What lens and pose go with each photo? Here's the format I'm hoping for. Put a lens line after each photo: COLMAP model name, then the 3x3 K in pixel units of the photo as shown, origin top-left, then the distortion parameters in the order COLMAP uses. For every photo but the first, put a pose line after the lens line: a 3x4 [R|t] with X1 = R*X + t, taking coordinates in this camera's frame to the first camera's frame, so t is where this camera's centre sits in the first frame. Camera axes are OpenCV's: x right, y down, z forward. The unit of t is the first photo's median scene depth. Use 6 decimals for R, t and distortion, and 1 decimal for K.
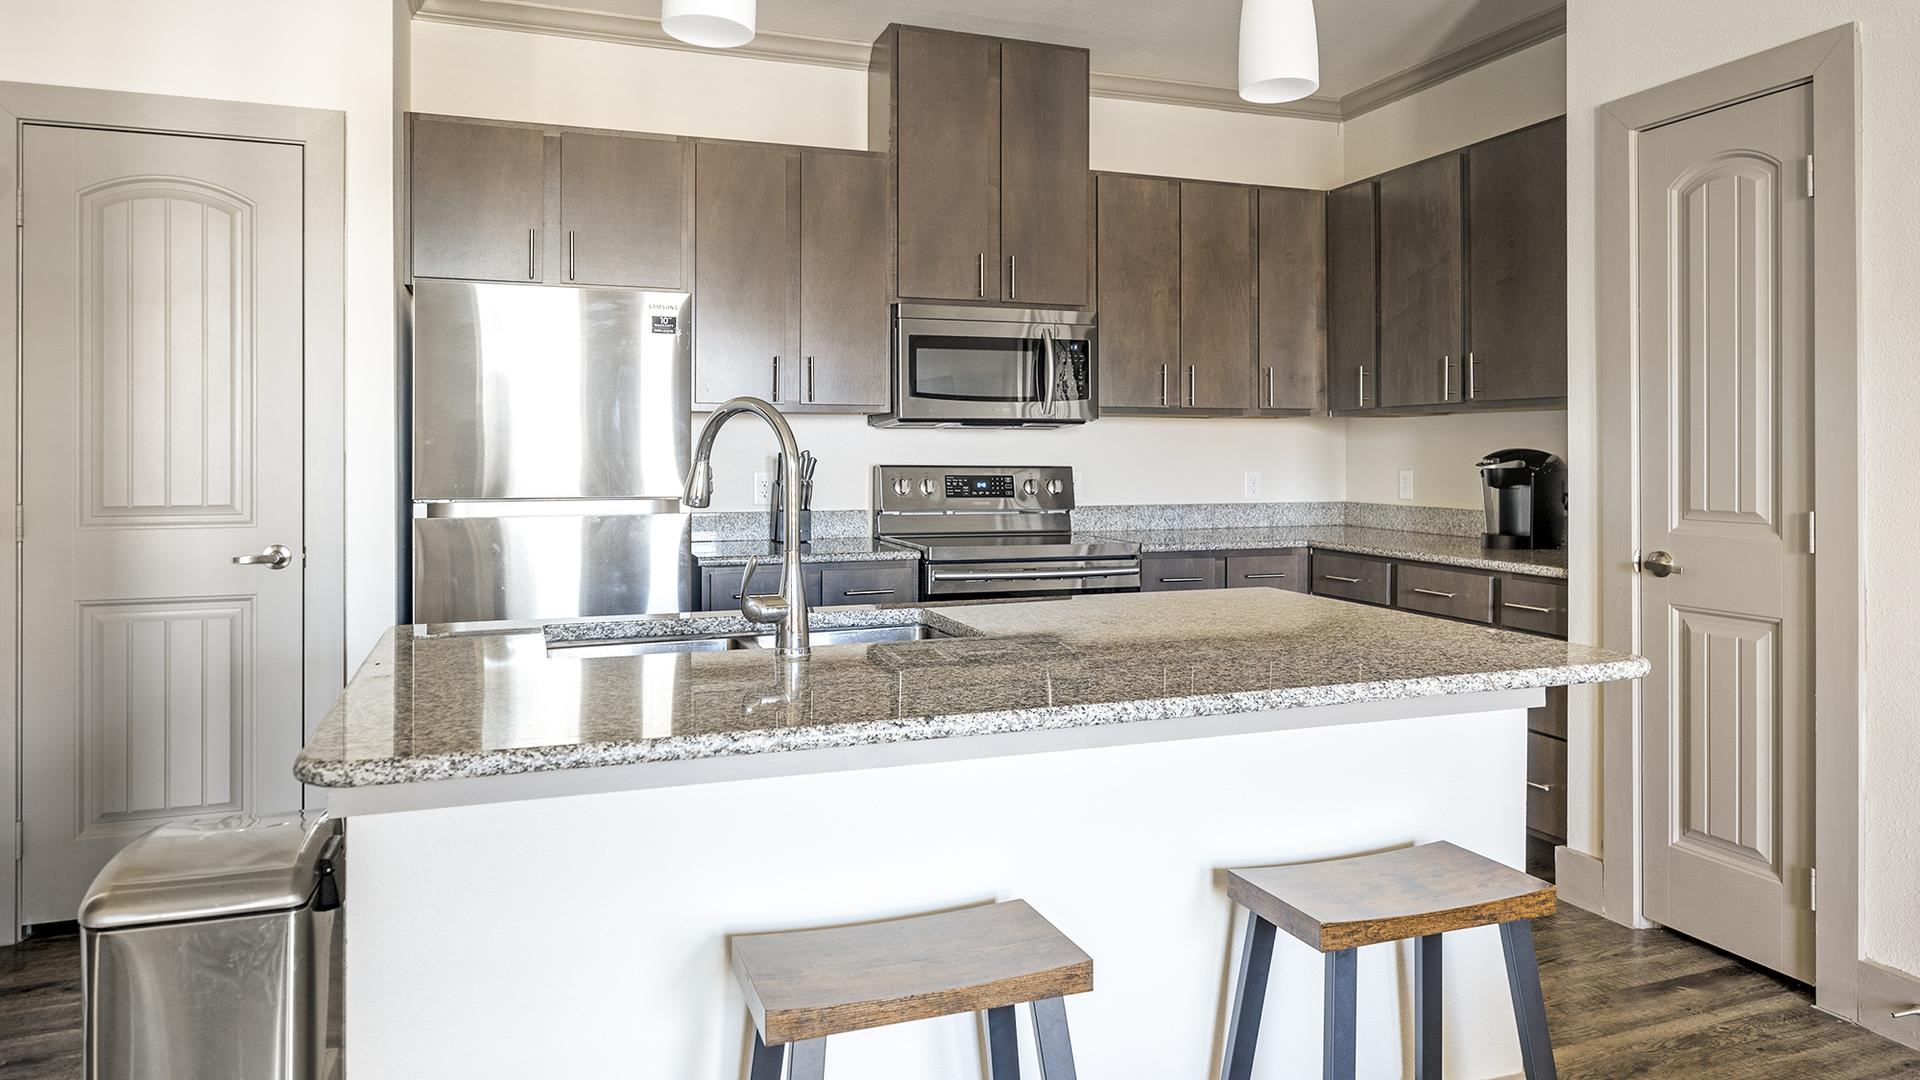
lens RADIAL K [[1262.6, 0, 1010.7], [0, 1262.6, 449.8], [0, 0, 1]] dist [-0.005601, 0.000056]
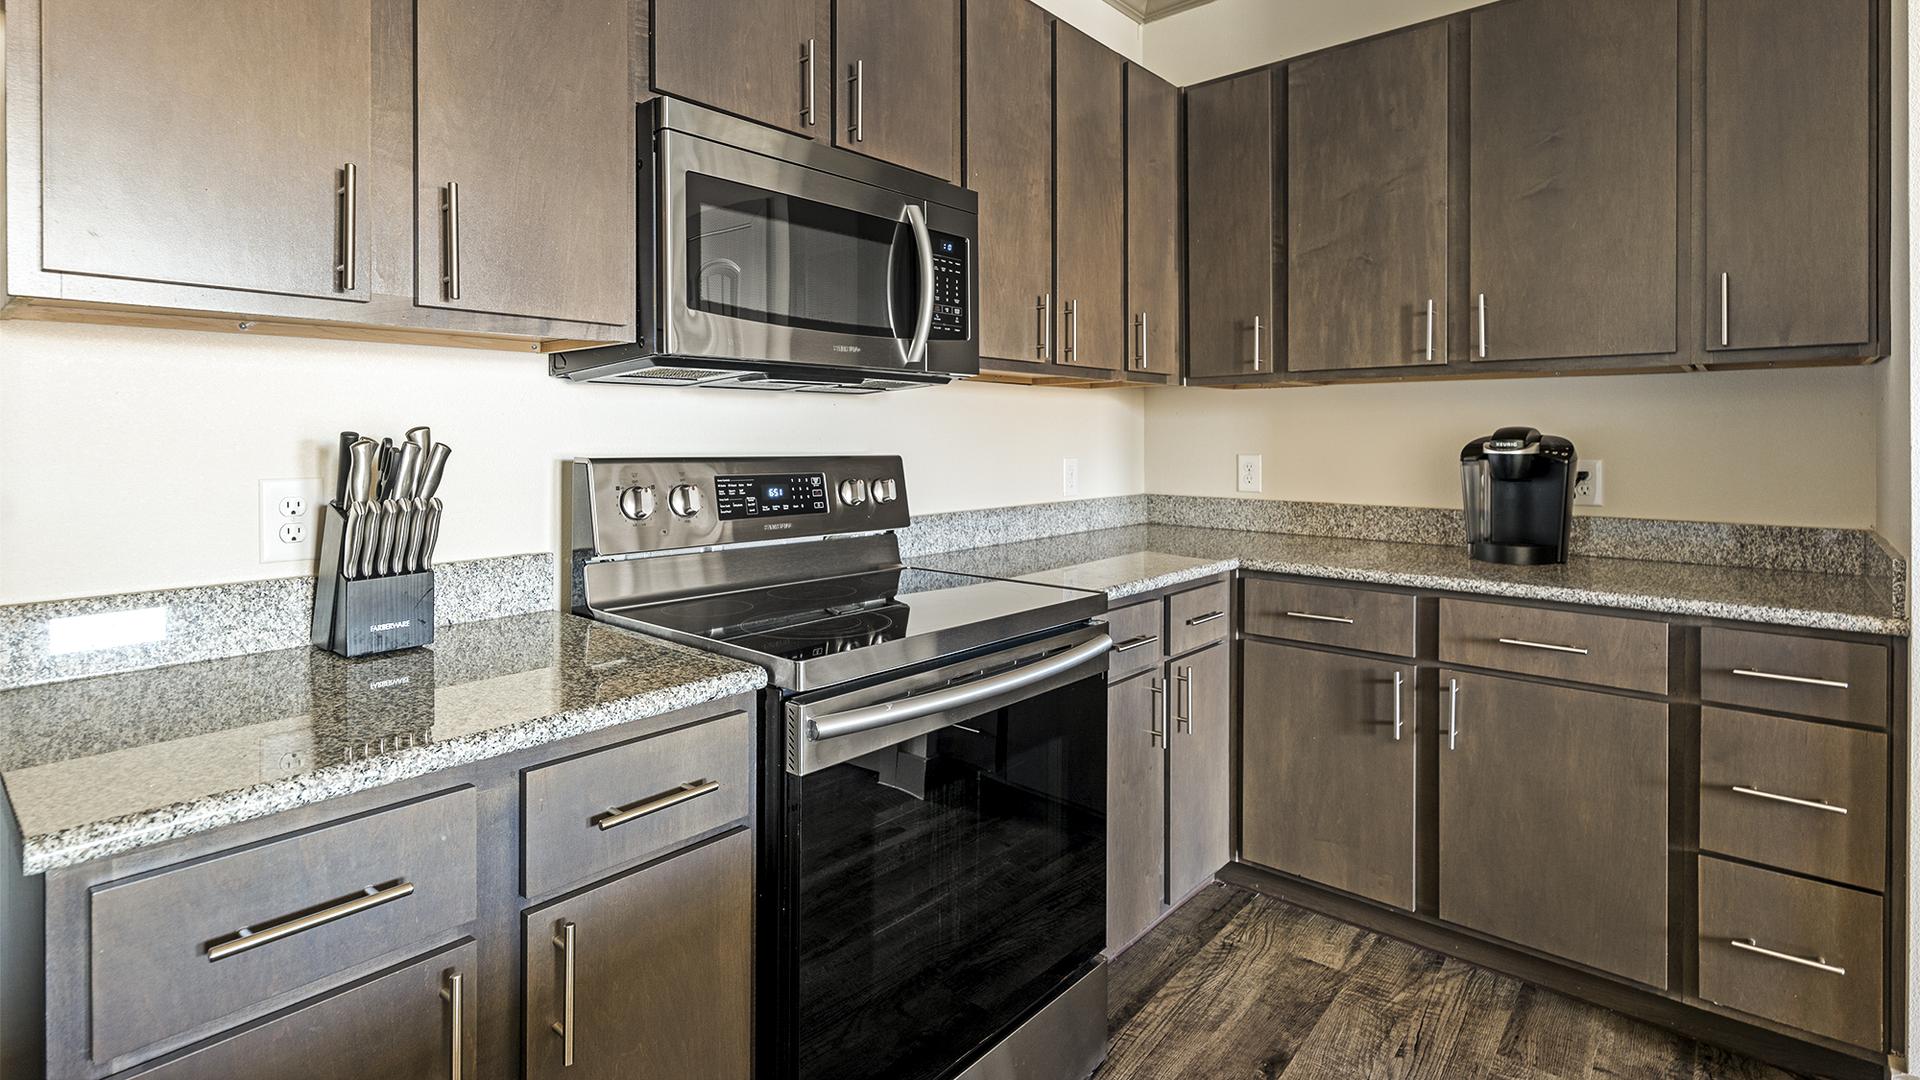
lens RADIAL K [[920.4, 0, 943.2], [0, 920.4, 441.5], [0, 0, 1]] dist [0.000581, 0.000504]
pose [[0.893143, -0.004396, 0.449751, -0.139908], [0.000875, 0.999967, 0.008038, 0.002879], [-0.449772, -0.006785, 0.893118, 0.634107]]
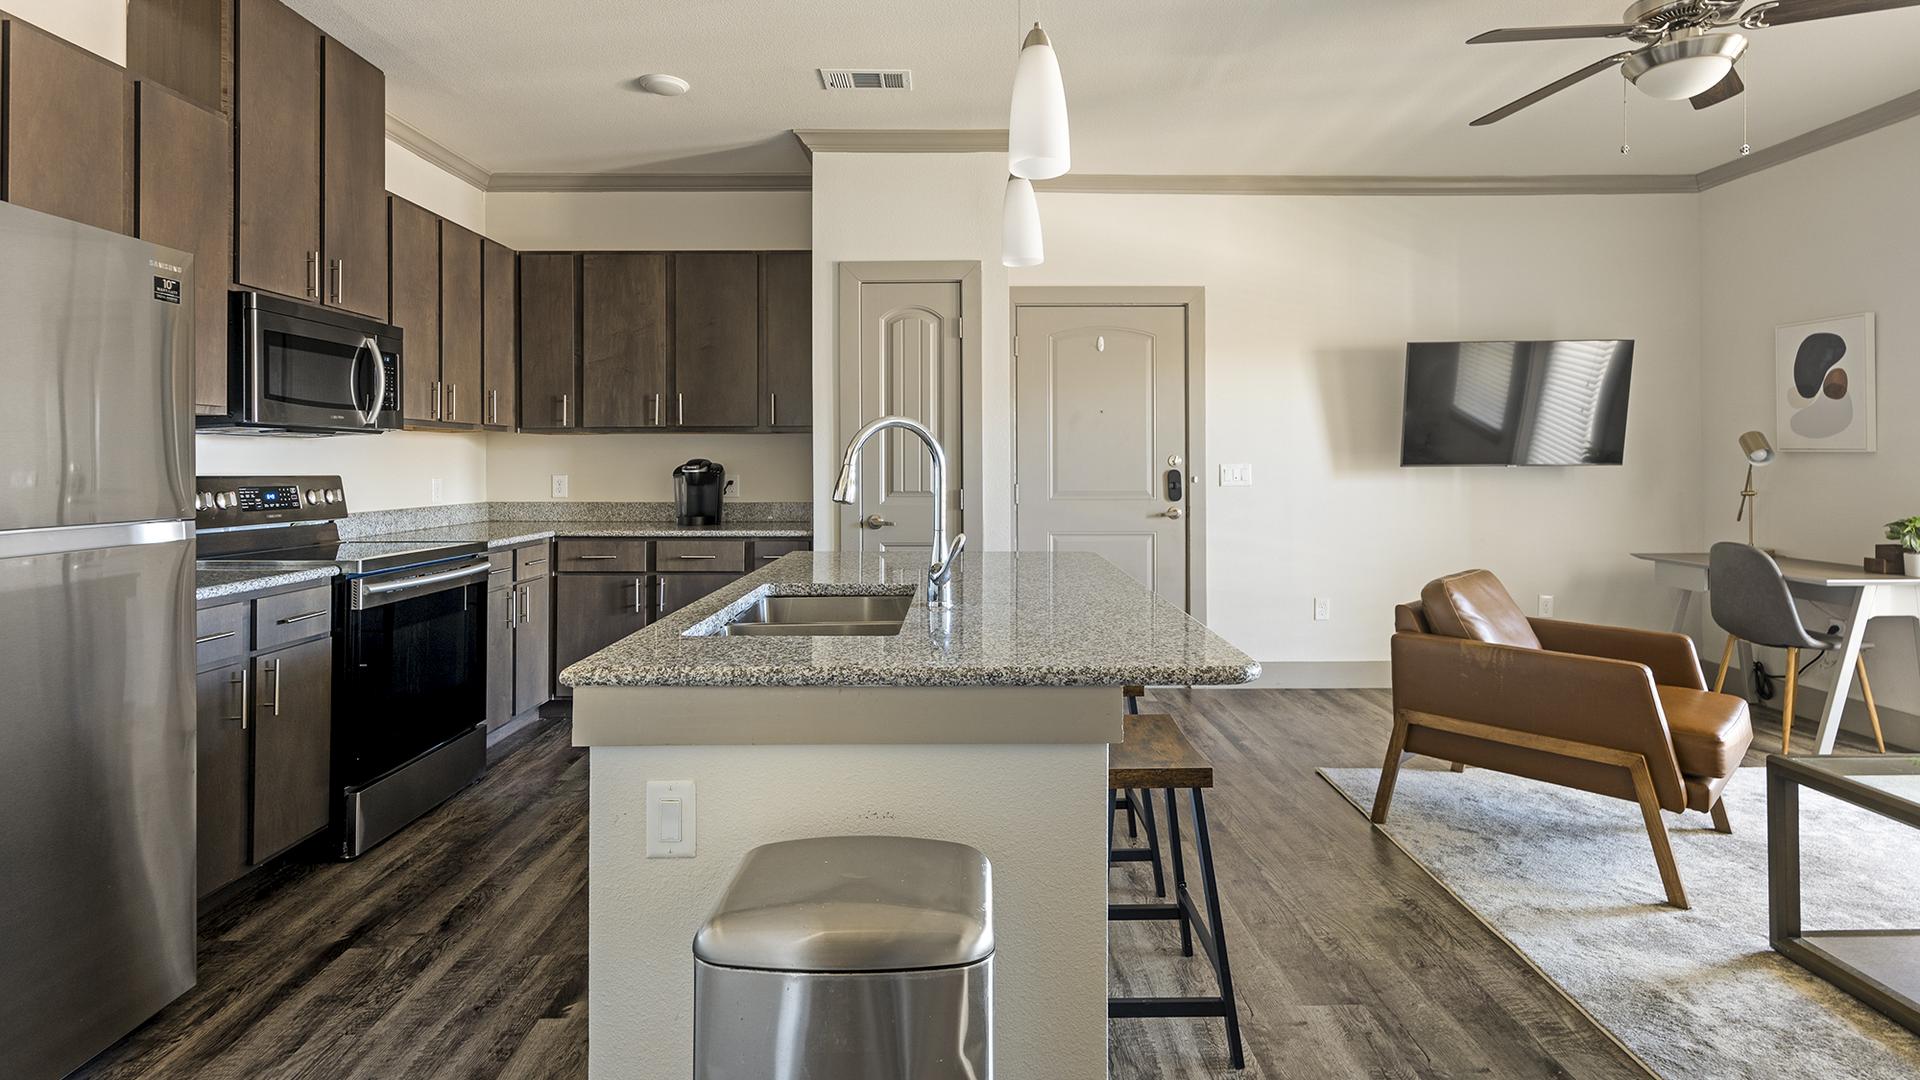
lens RADIAL K [[927.2, 0, 995.2], [0, 927.2, 454.3], [0, 0, 1]] dist [0.010469, 0.000777]
pose [[0.332146, 0.007528, 0.943198, -0.506473], [0.000340, 0.999967, -0.008101, 0.002530], [-0.943228, 0.003012, 0.332133, 0.280087]]
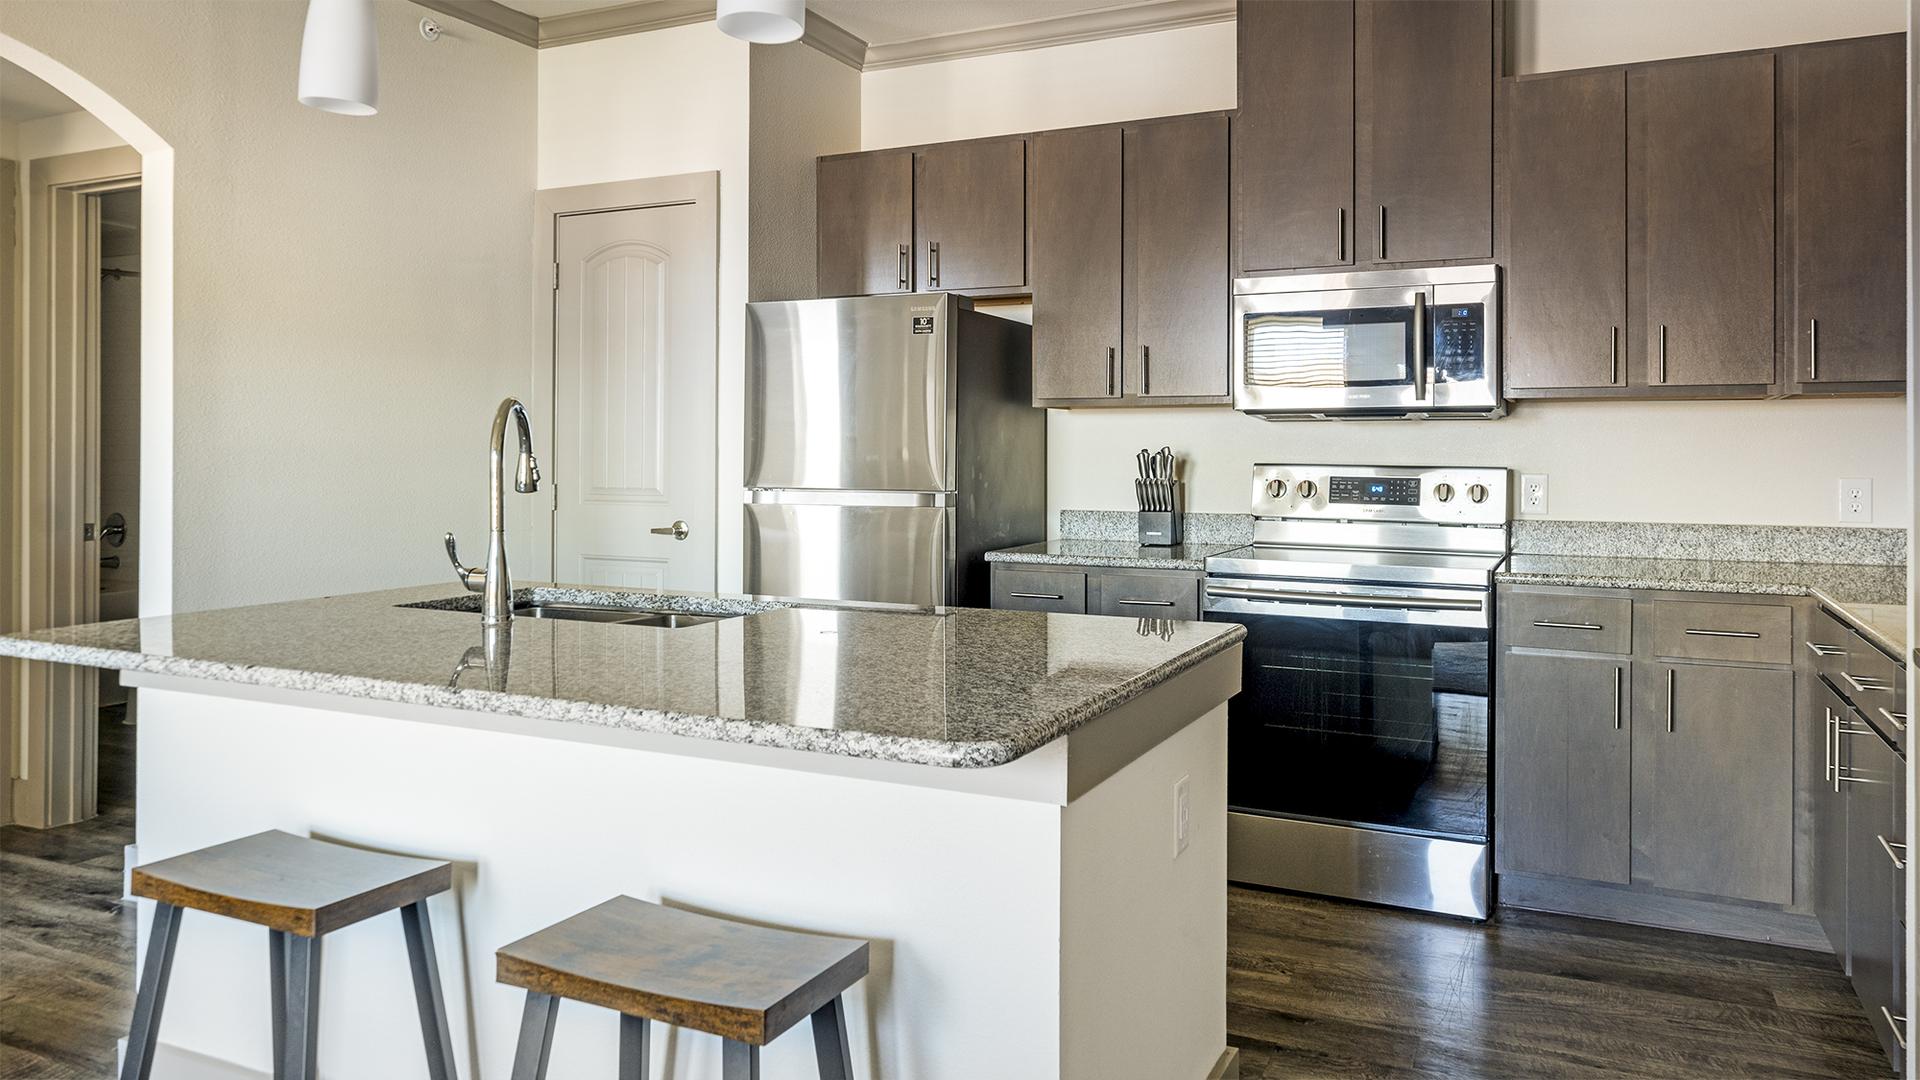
lens RADIAL K [[1364.4, 0, 1014.3], [0, 1364.4, 446.7], [0, 0, 1]] dist [-0.001766, 0.001486]
pose [[0.678865, -0.001677, -0.734262, 0.481256], [-0.001020, 0.999994, -0.003227, 0.003532], [0.734263, 0.002940, 0.678859, 0.232650]]
